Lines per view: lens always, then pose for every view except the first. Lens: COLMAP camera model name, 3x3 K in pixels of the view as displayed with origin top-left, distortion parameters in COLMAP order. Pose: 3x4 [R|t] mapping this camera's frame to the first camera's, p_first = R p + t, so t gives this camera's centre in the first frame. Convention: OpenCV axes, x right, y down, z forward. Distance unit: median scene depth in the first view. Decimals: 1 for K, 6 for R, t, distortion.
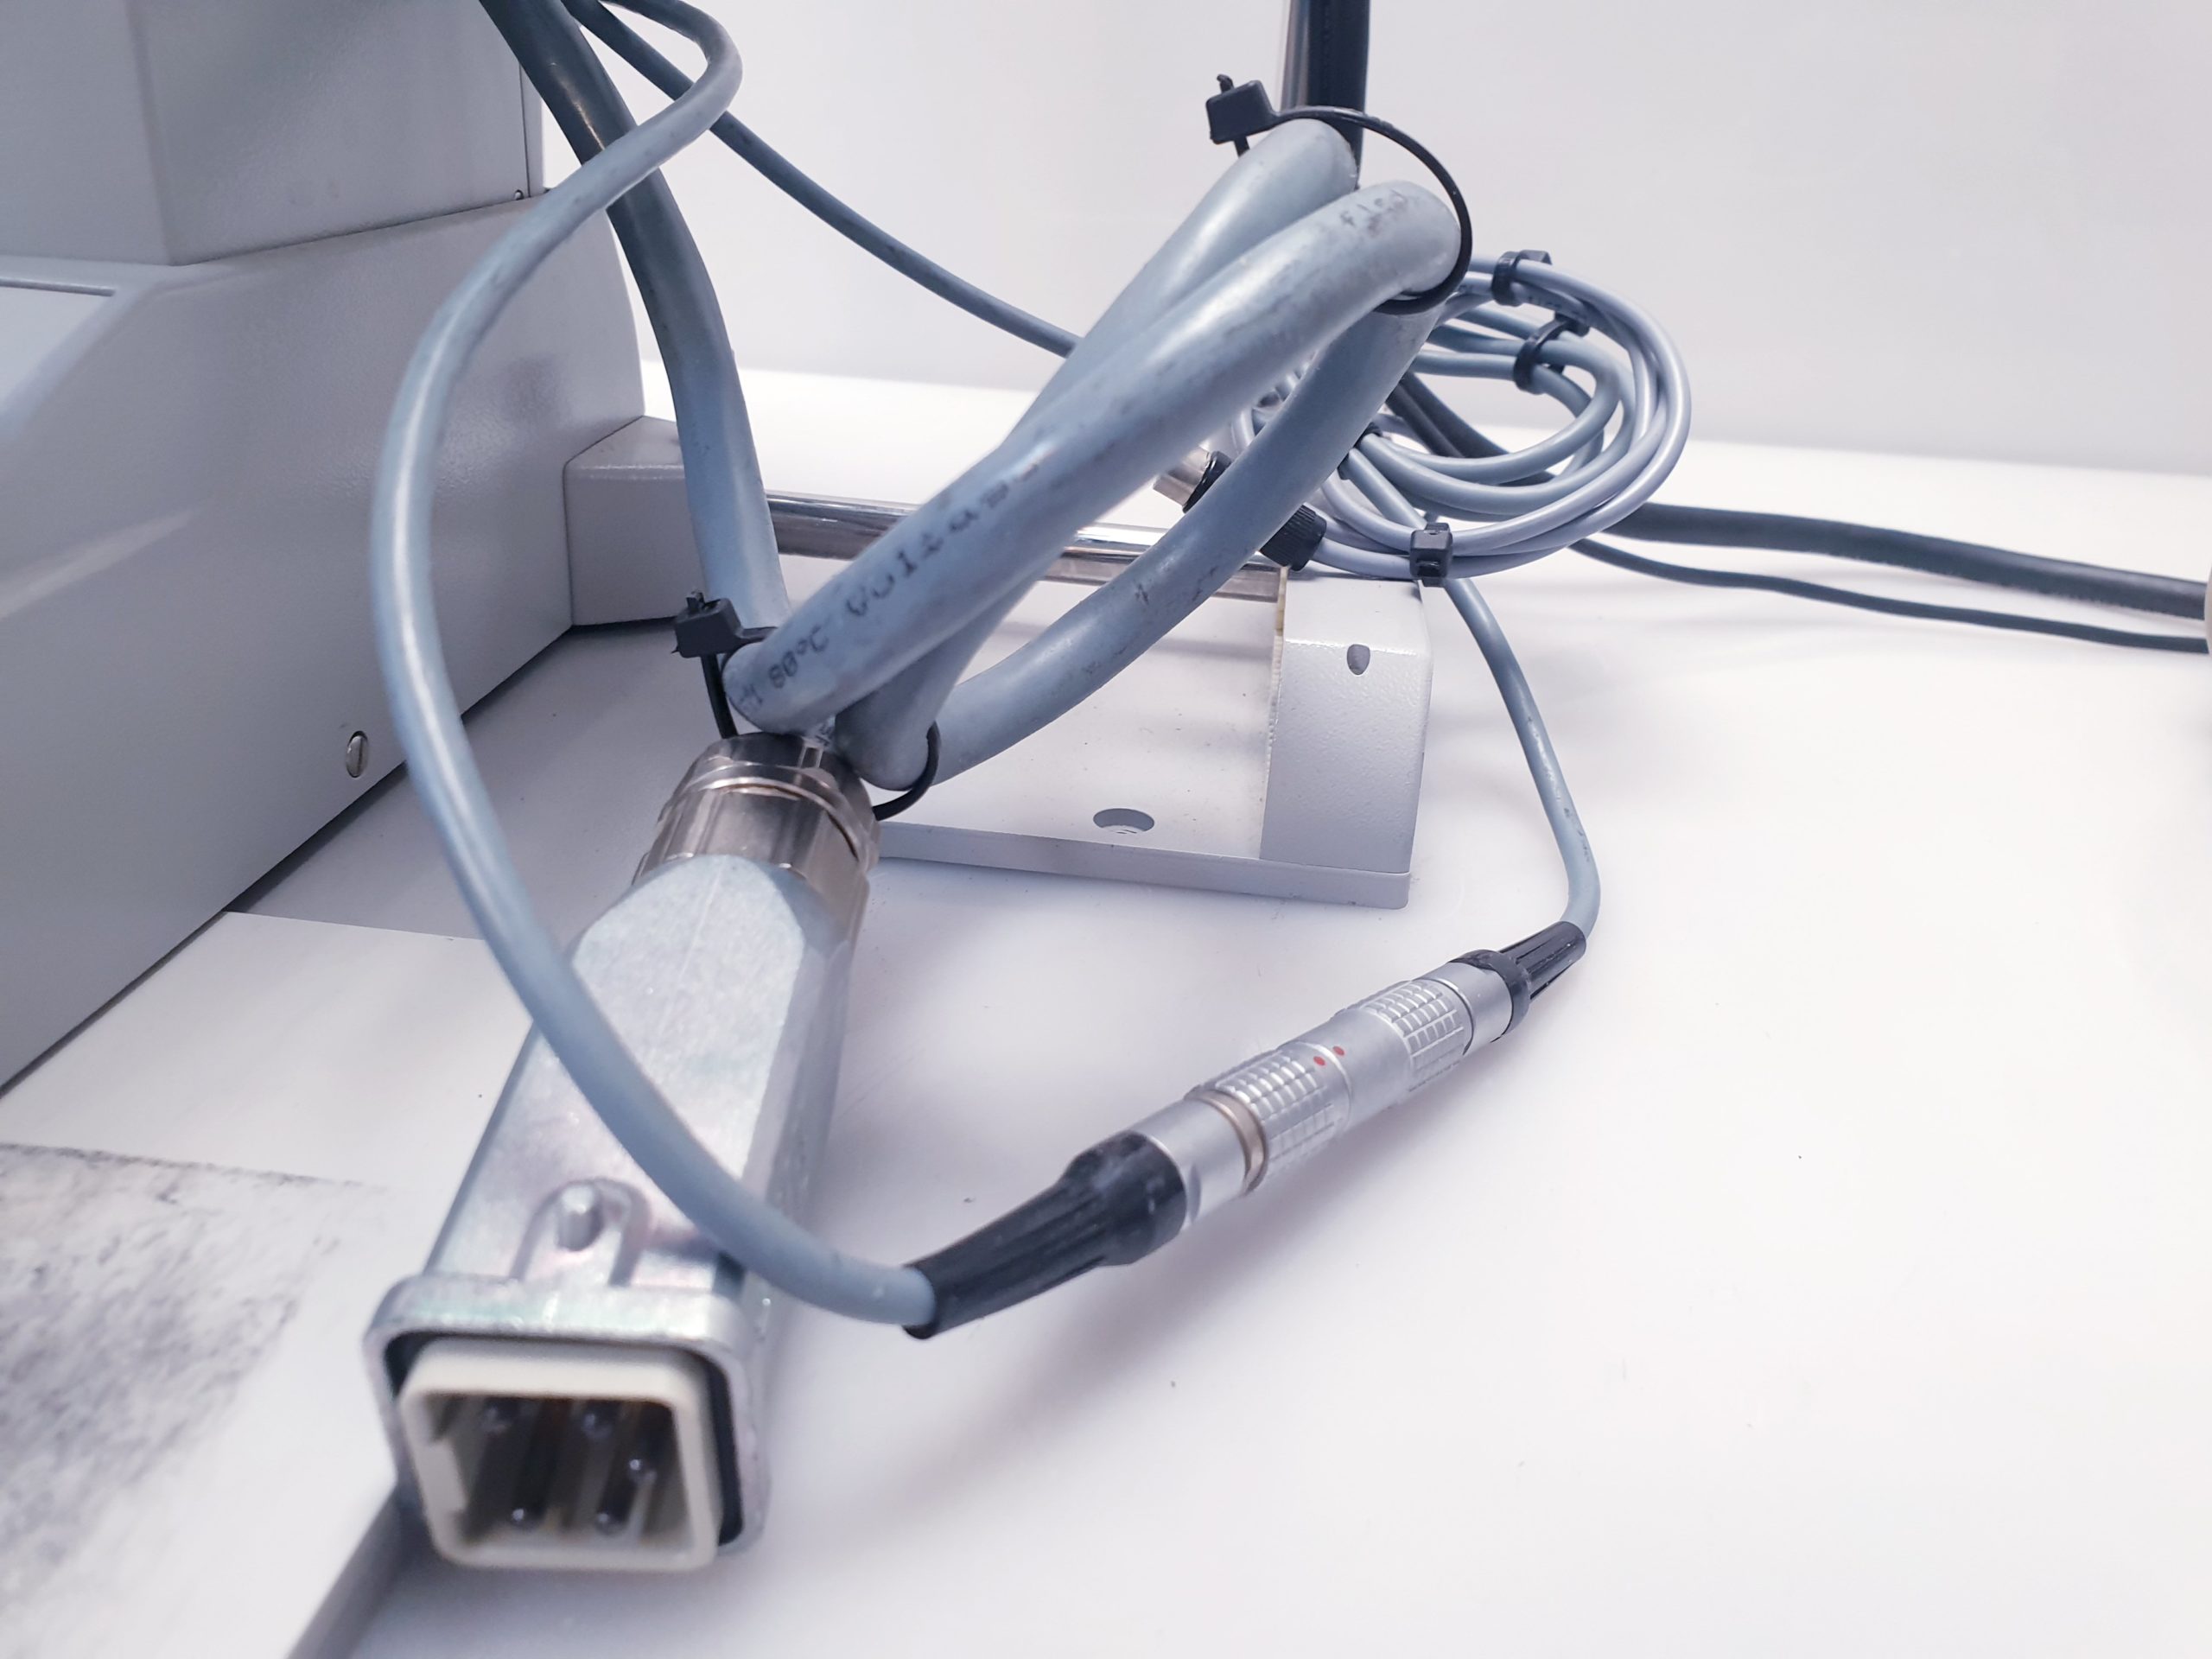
lens RADIAL K [[1756.6, 0, 1153.3], [0, 1756.6, 792.5], [0, 0, 1]] dist [-0.018306, 0.007837]
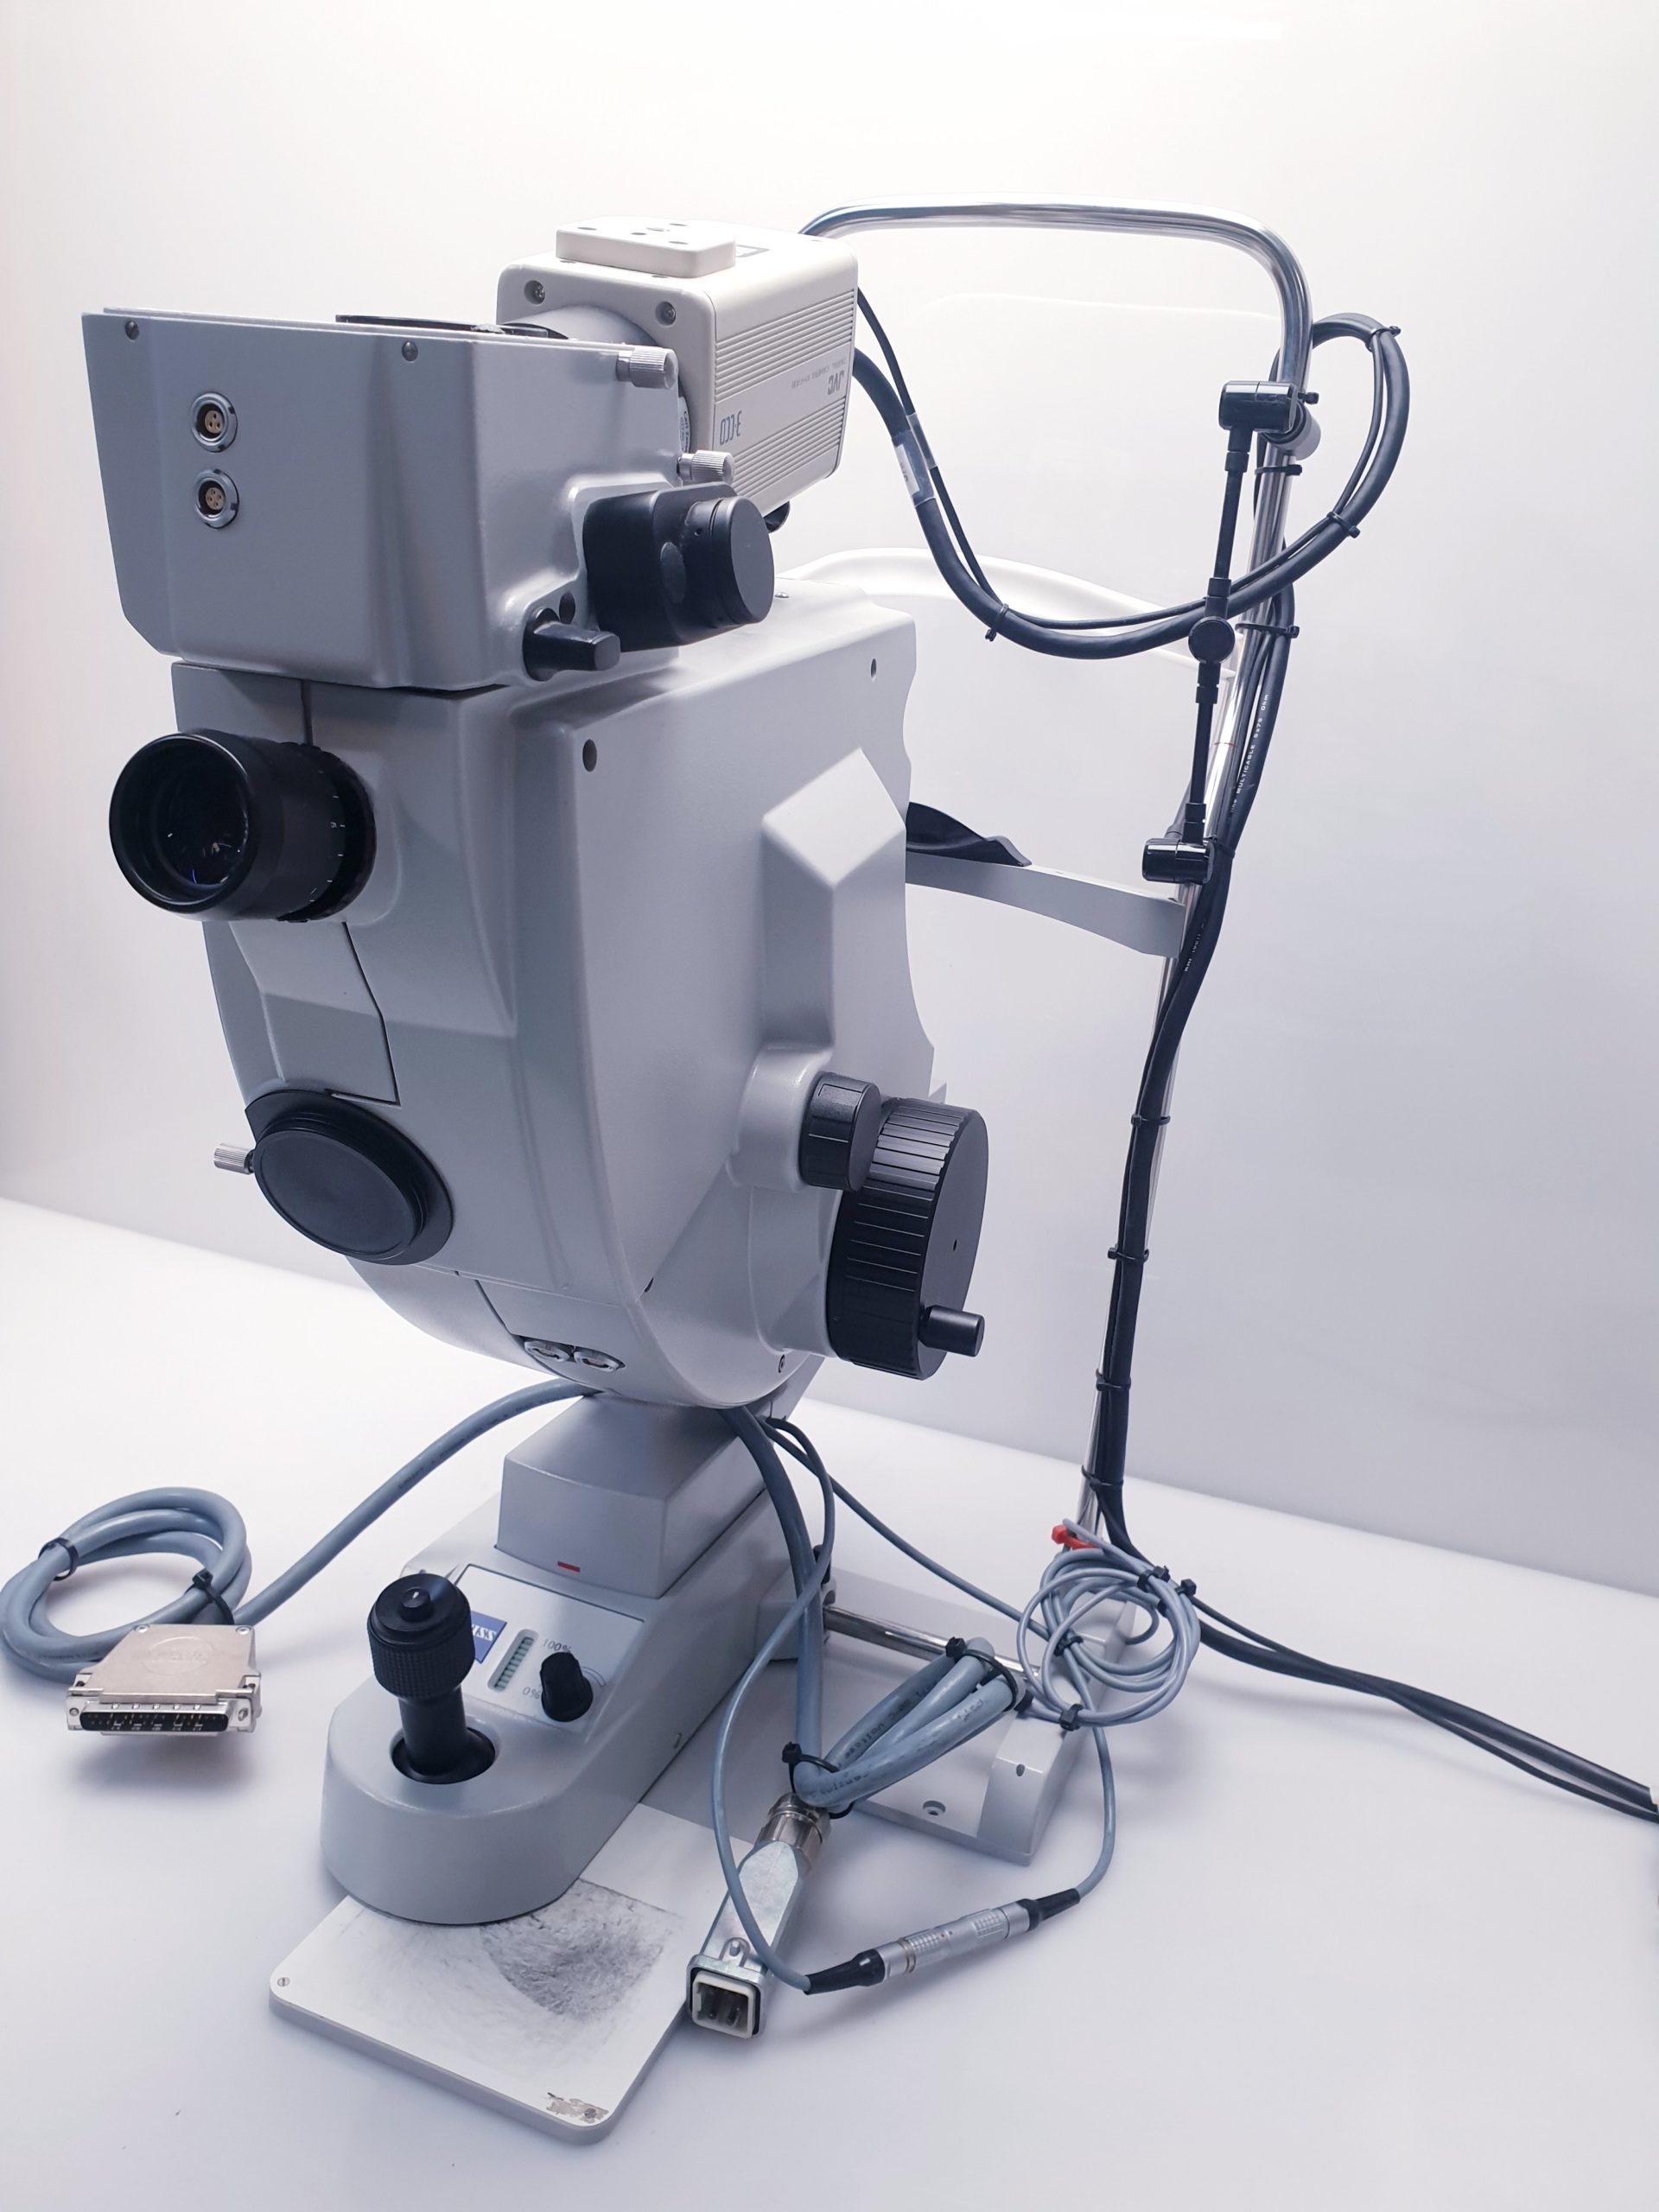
lens RADIAL K [[1756.6, 0, 860.6], [0, 1756.6, 1097.4], [0, 0, 1]] dist [-0.018306, 0.007837]
pose [[0.960622, 0.115888, -0.252537, 0.772254], [-0.155948, 0.977090, -0.144827, -1.156565], [0.229968, 0.178506, 0.956687, -3.234218]]
